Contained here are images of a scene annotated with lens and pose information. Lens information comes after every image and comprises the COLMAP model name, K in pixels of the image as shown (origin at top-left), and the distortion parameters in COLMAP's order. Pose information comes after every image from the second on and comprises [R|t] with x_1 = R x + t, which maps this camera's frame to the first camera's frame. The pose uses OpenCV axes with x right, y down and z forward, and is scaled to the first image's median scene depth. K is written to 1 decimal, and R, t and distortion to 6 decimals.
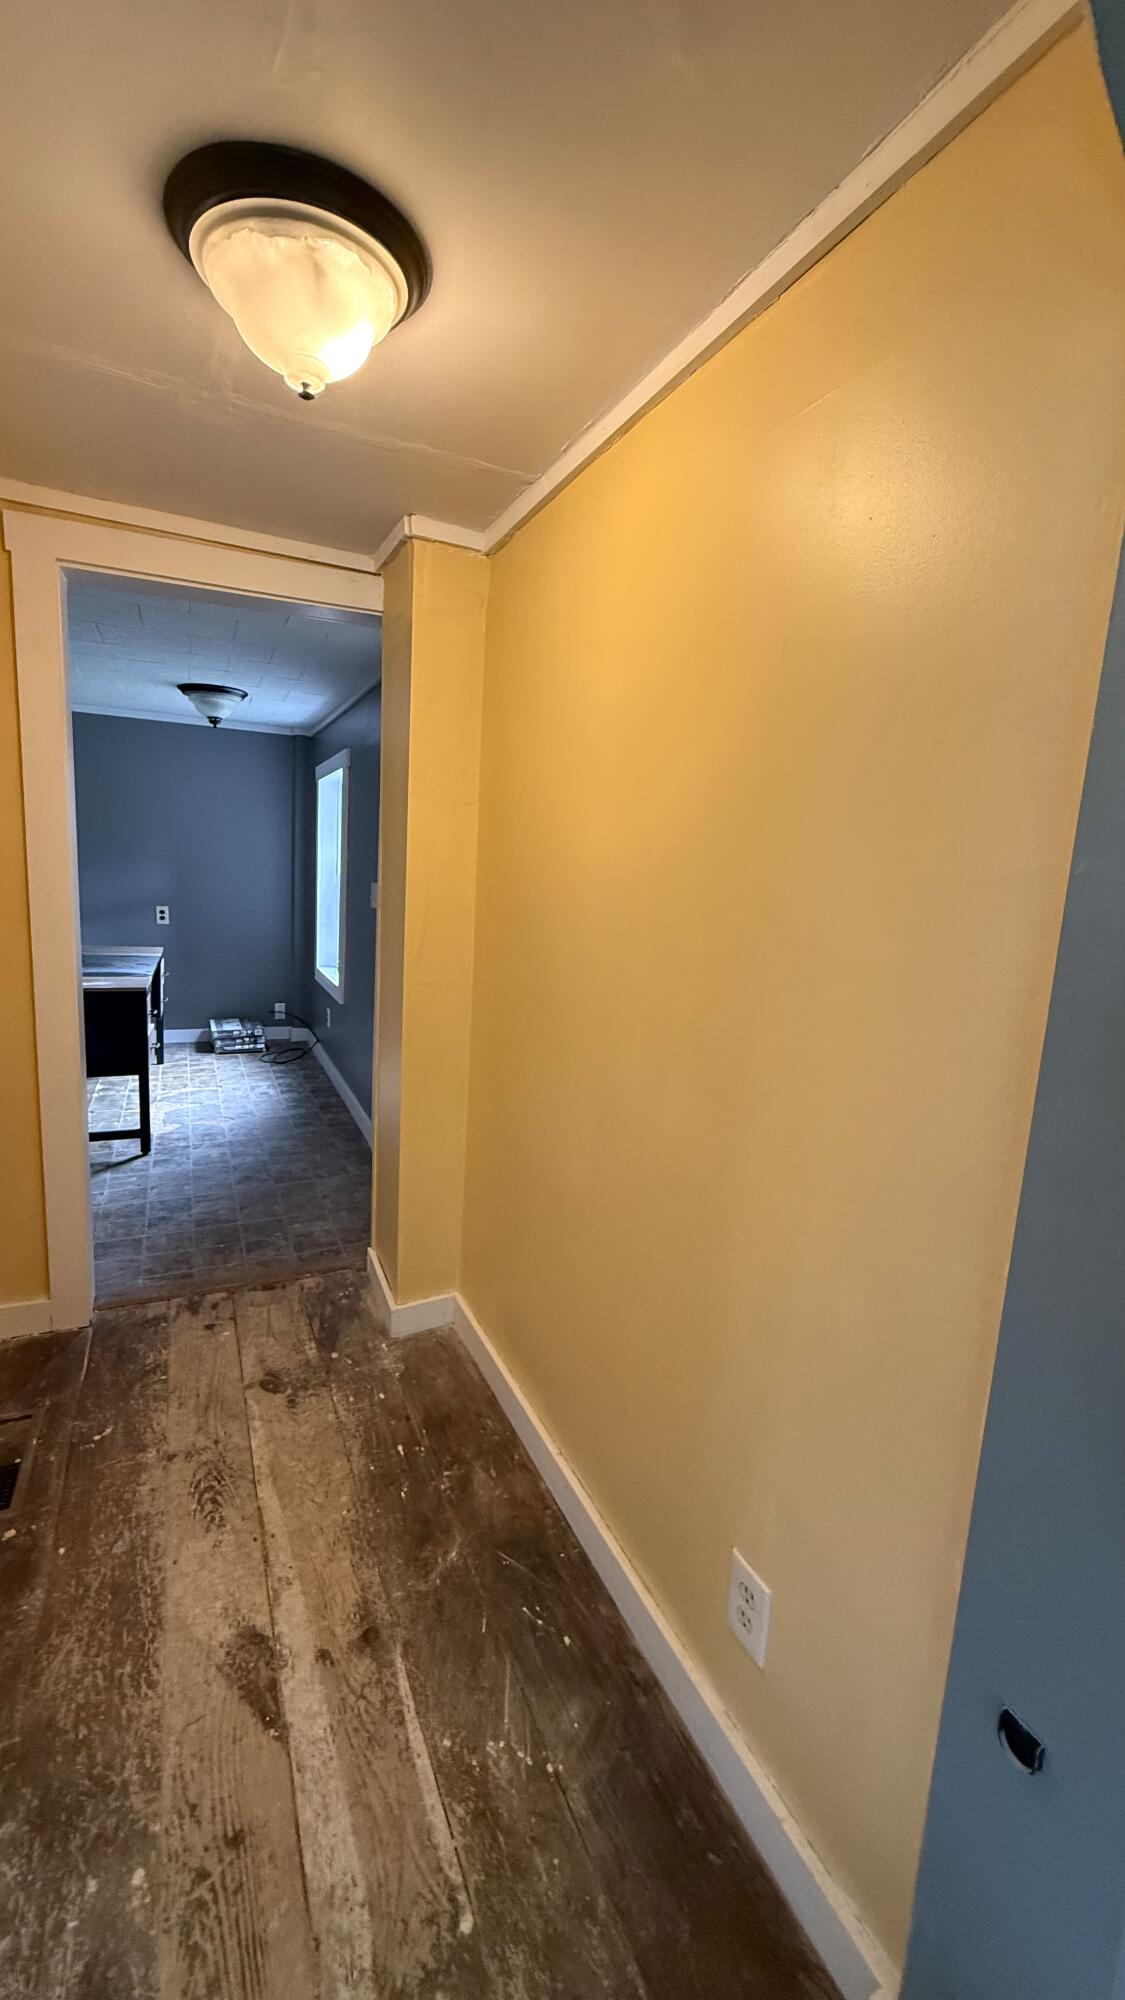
lens RADIAL K [[797.6, 0, 565.4], [0, 797.6, 997.0], [0, 0, 1]] dist [0.000088, -0.000243]
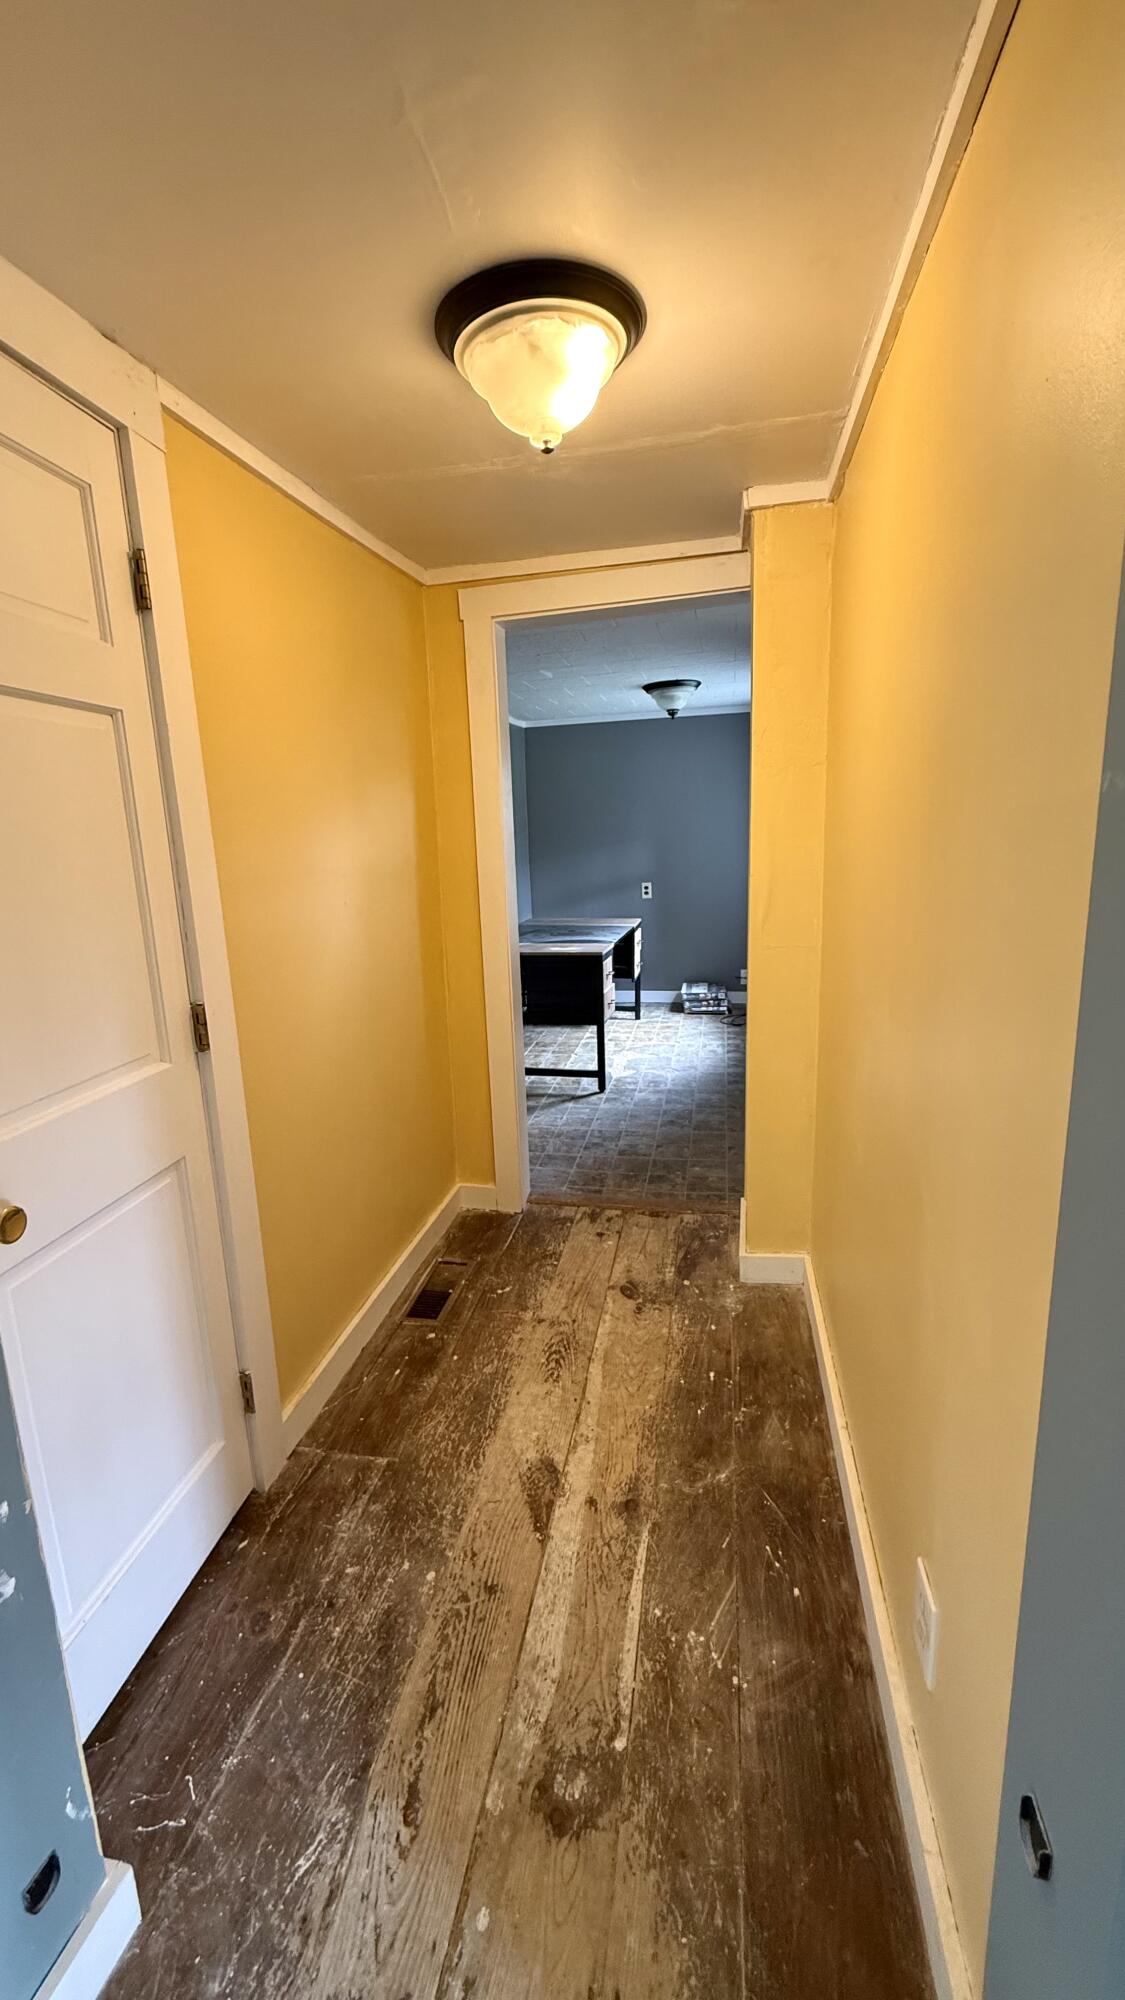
lens RADIAL K [[797.6, 0, 560.4], [0, 797.6, 998.3], [0, 0, 1]] dist [0.000088, -0.000243]
pose [[0.798316, 0.039618, -0.600935, 0.278562], [-0.015783, 0.998867, 0.044886, 0.007916], [0.602032, -0.026348, 0.798037, 0.022212]]
